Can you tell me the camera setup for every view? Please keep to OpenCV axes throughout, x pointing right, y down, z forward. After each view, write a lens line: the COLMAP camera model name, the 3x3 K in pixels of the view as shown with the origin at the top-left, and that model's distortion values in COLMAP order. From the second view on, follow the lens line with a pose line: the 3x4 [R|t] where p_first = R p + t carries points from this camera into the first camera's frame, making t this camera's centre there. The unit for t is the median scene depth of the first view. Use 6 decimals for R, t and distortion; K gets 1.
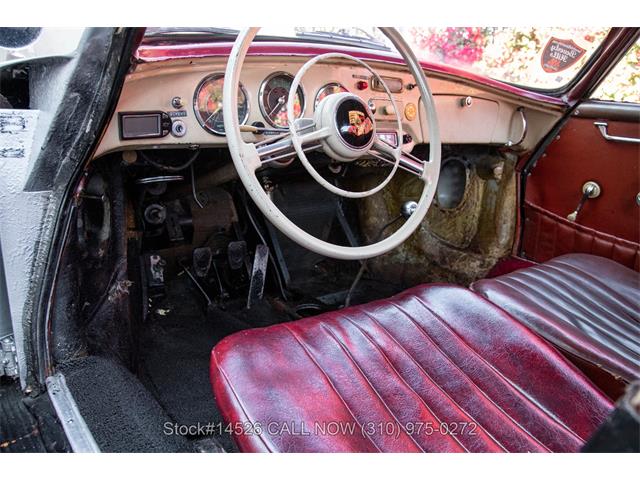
lens RADIAL K [[484.7, 0, 320.0], [0, 484.7, 240.0], [0, 0, 1]] dist [-0.081817, 0.001307]
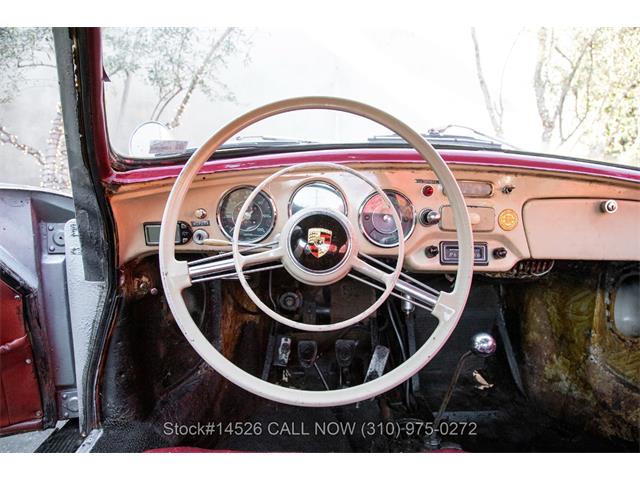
lens RADIAL K [[427.7, 0, 319.6], [0, 427.7, 247.2], [0, 0, 1]] dist [-0.116833, 0.053656]
pose [[0.818377, 0.058516, -0.571695, 0.371856], [-0.142541, 0.984385, -0.103289, -0.115993], [0.556724, 0.166019, 0.813938, 0.289226]]
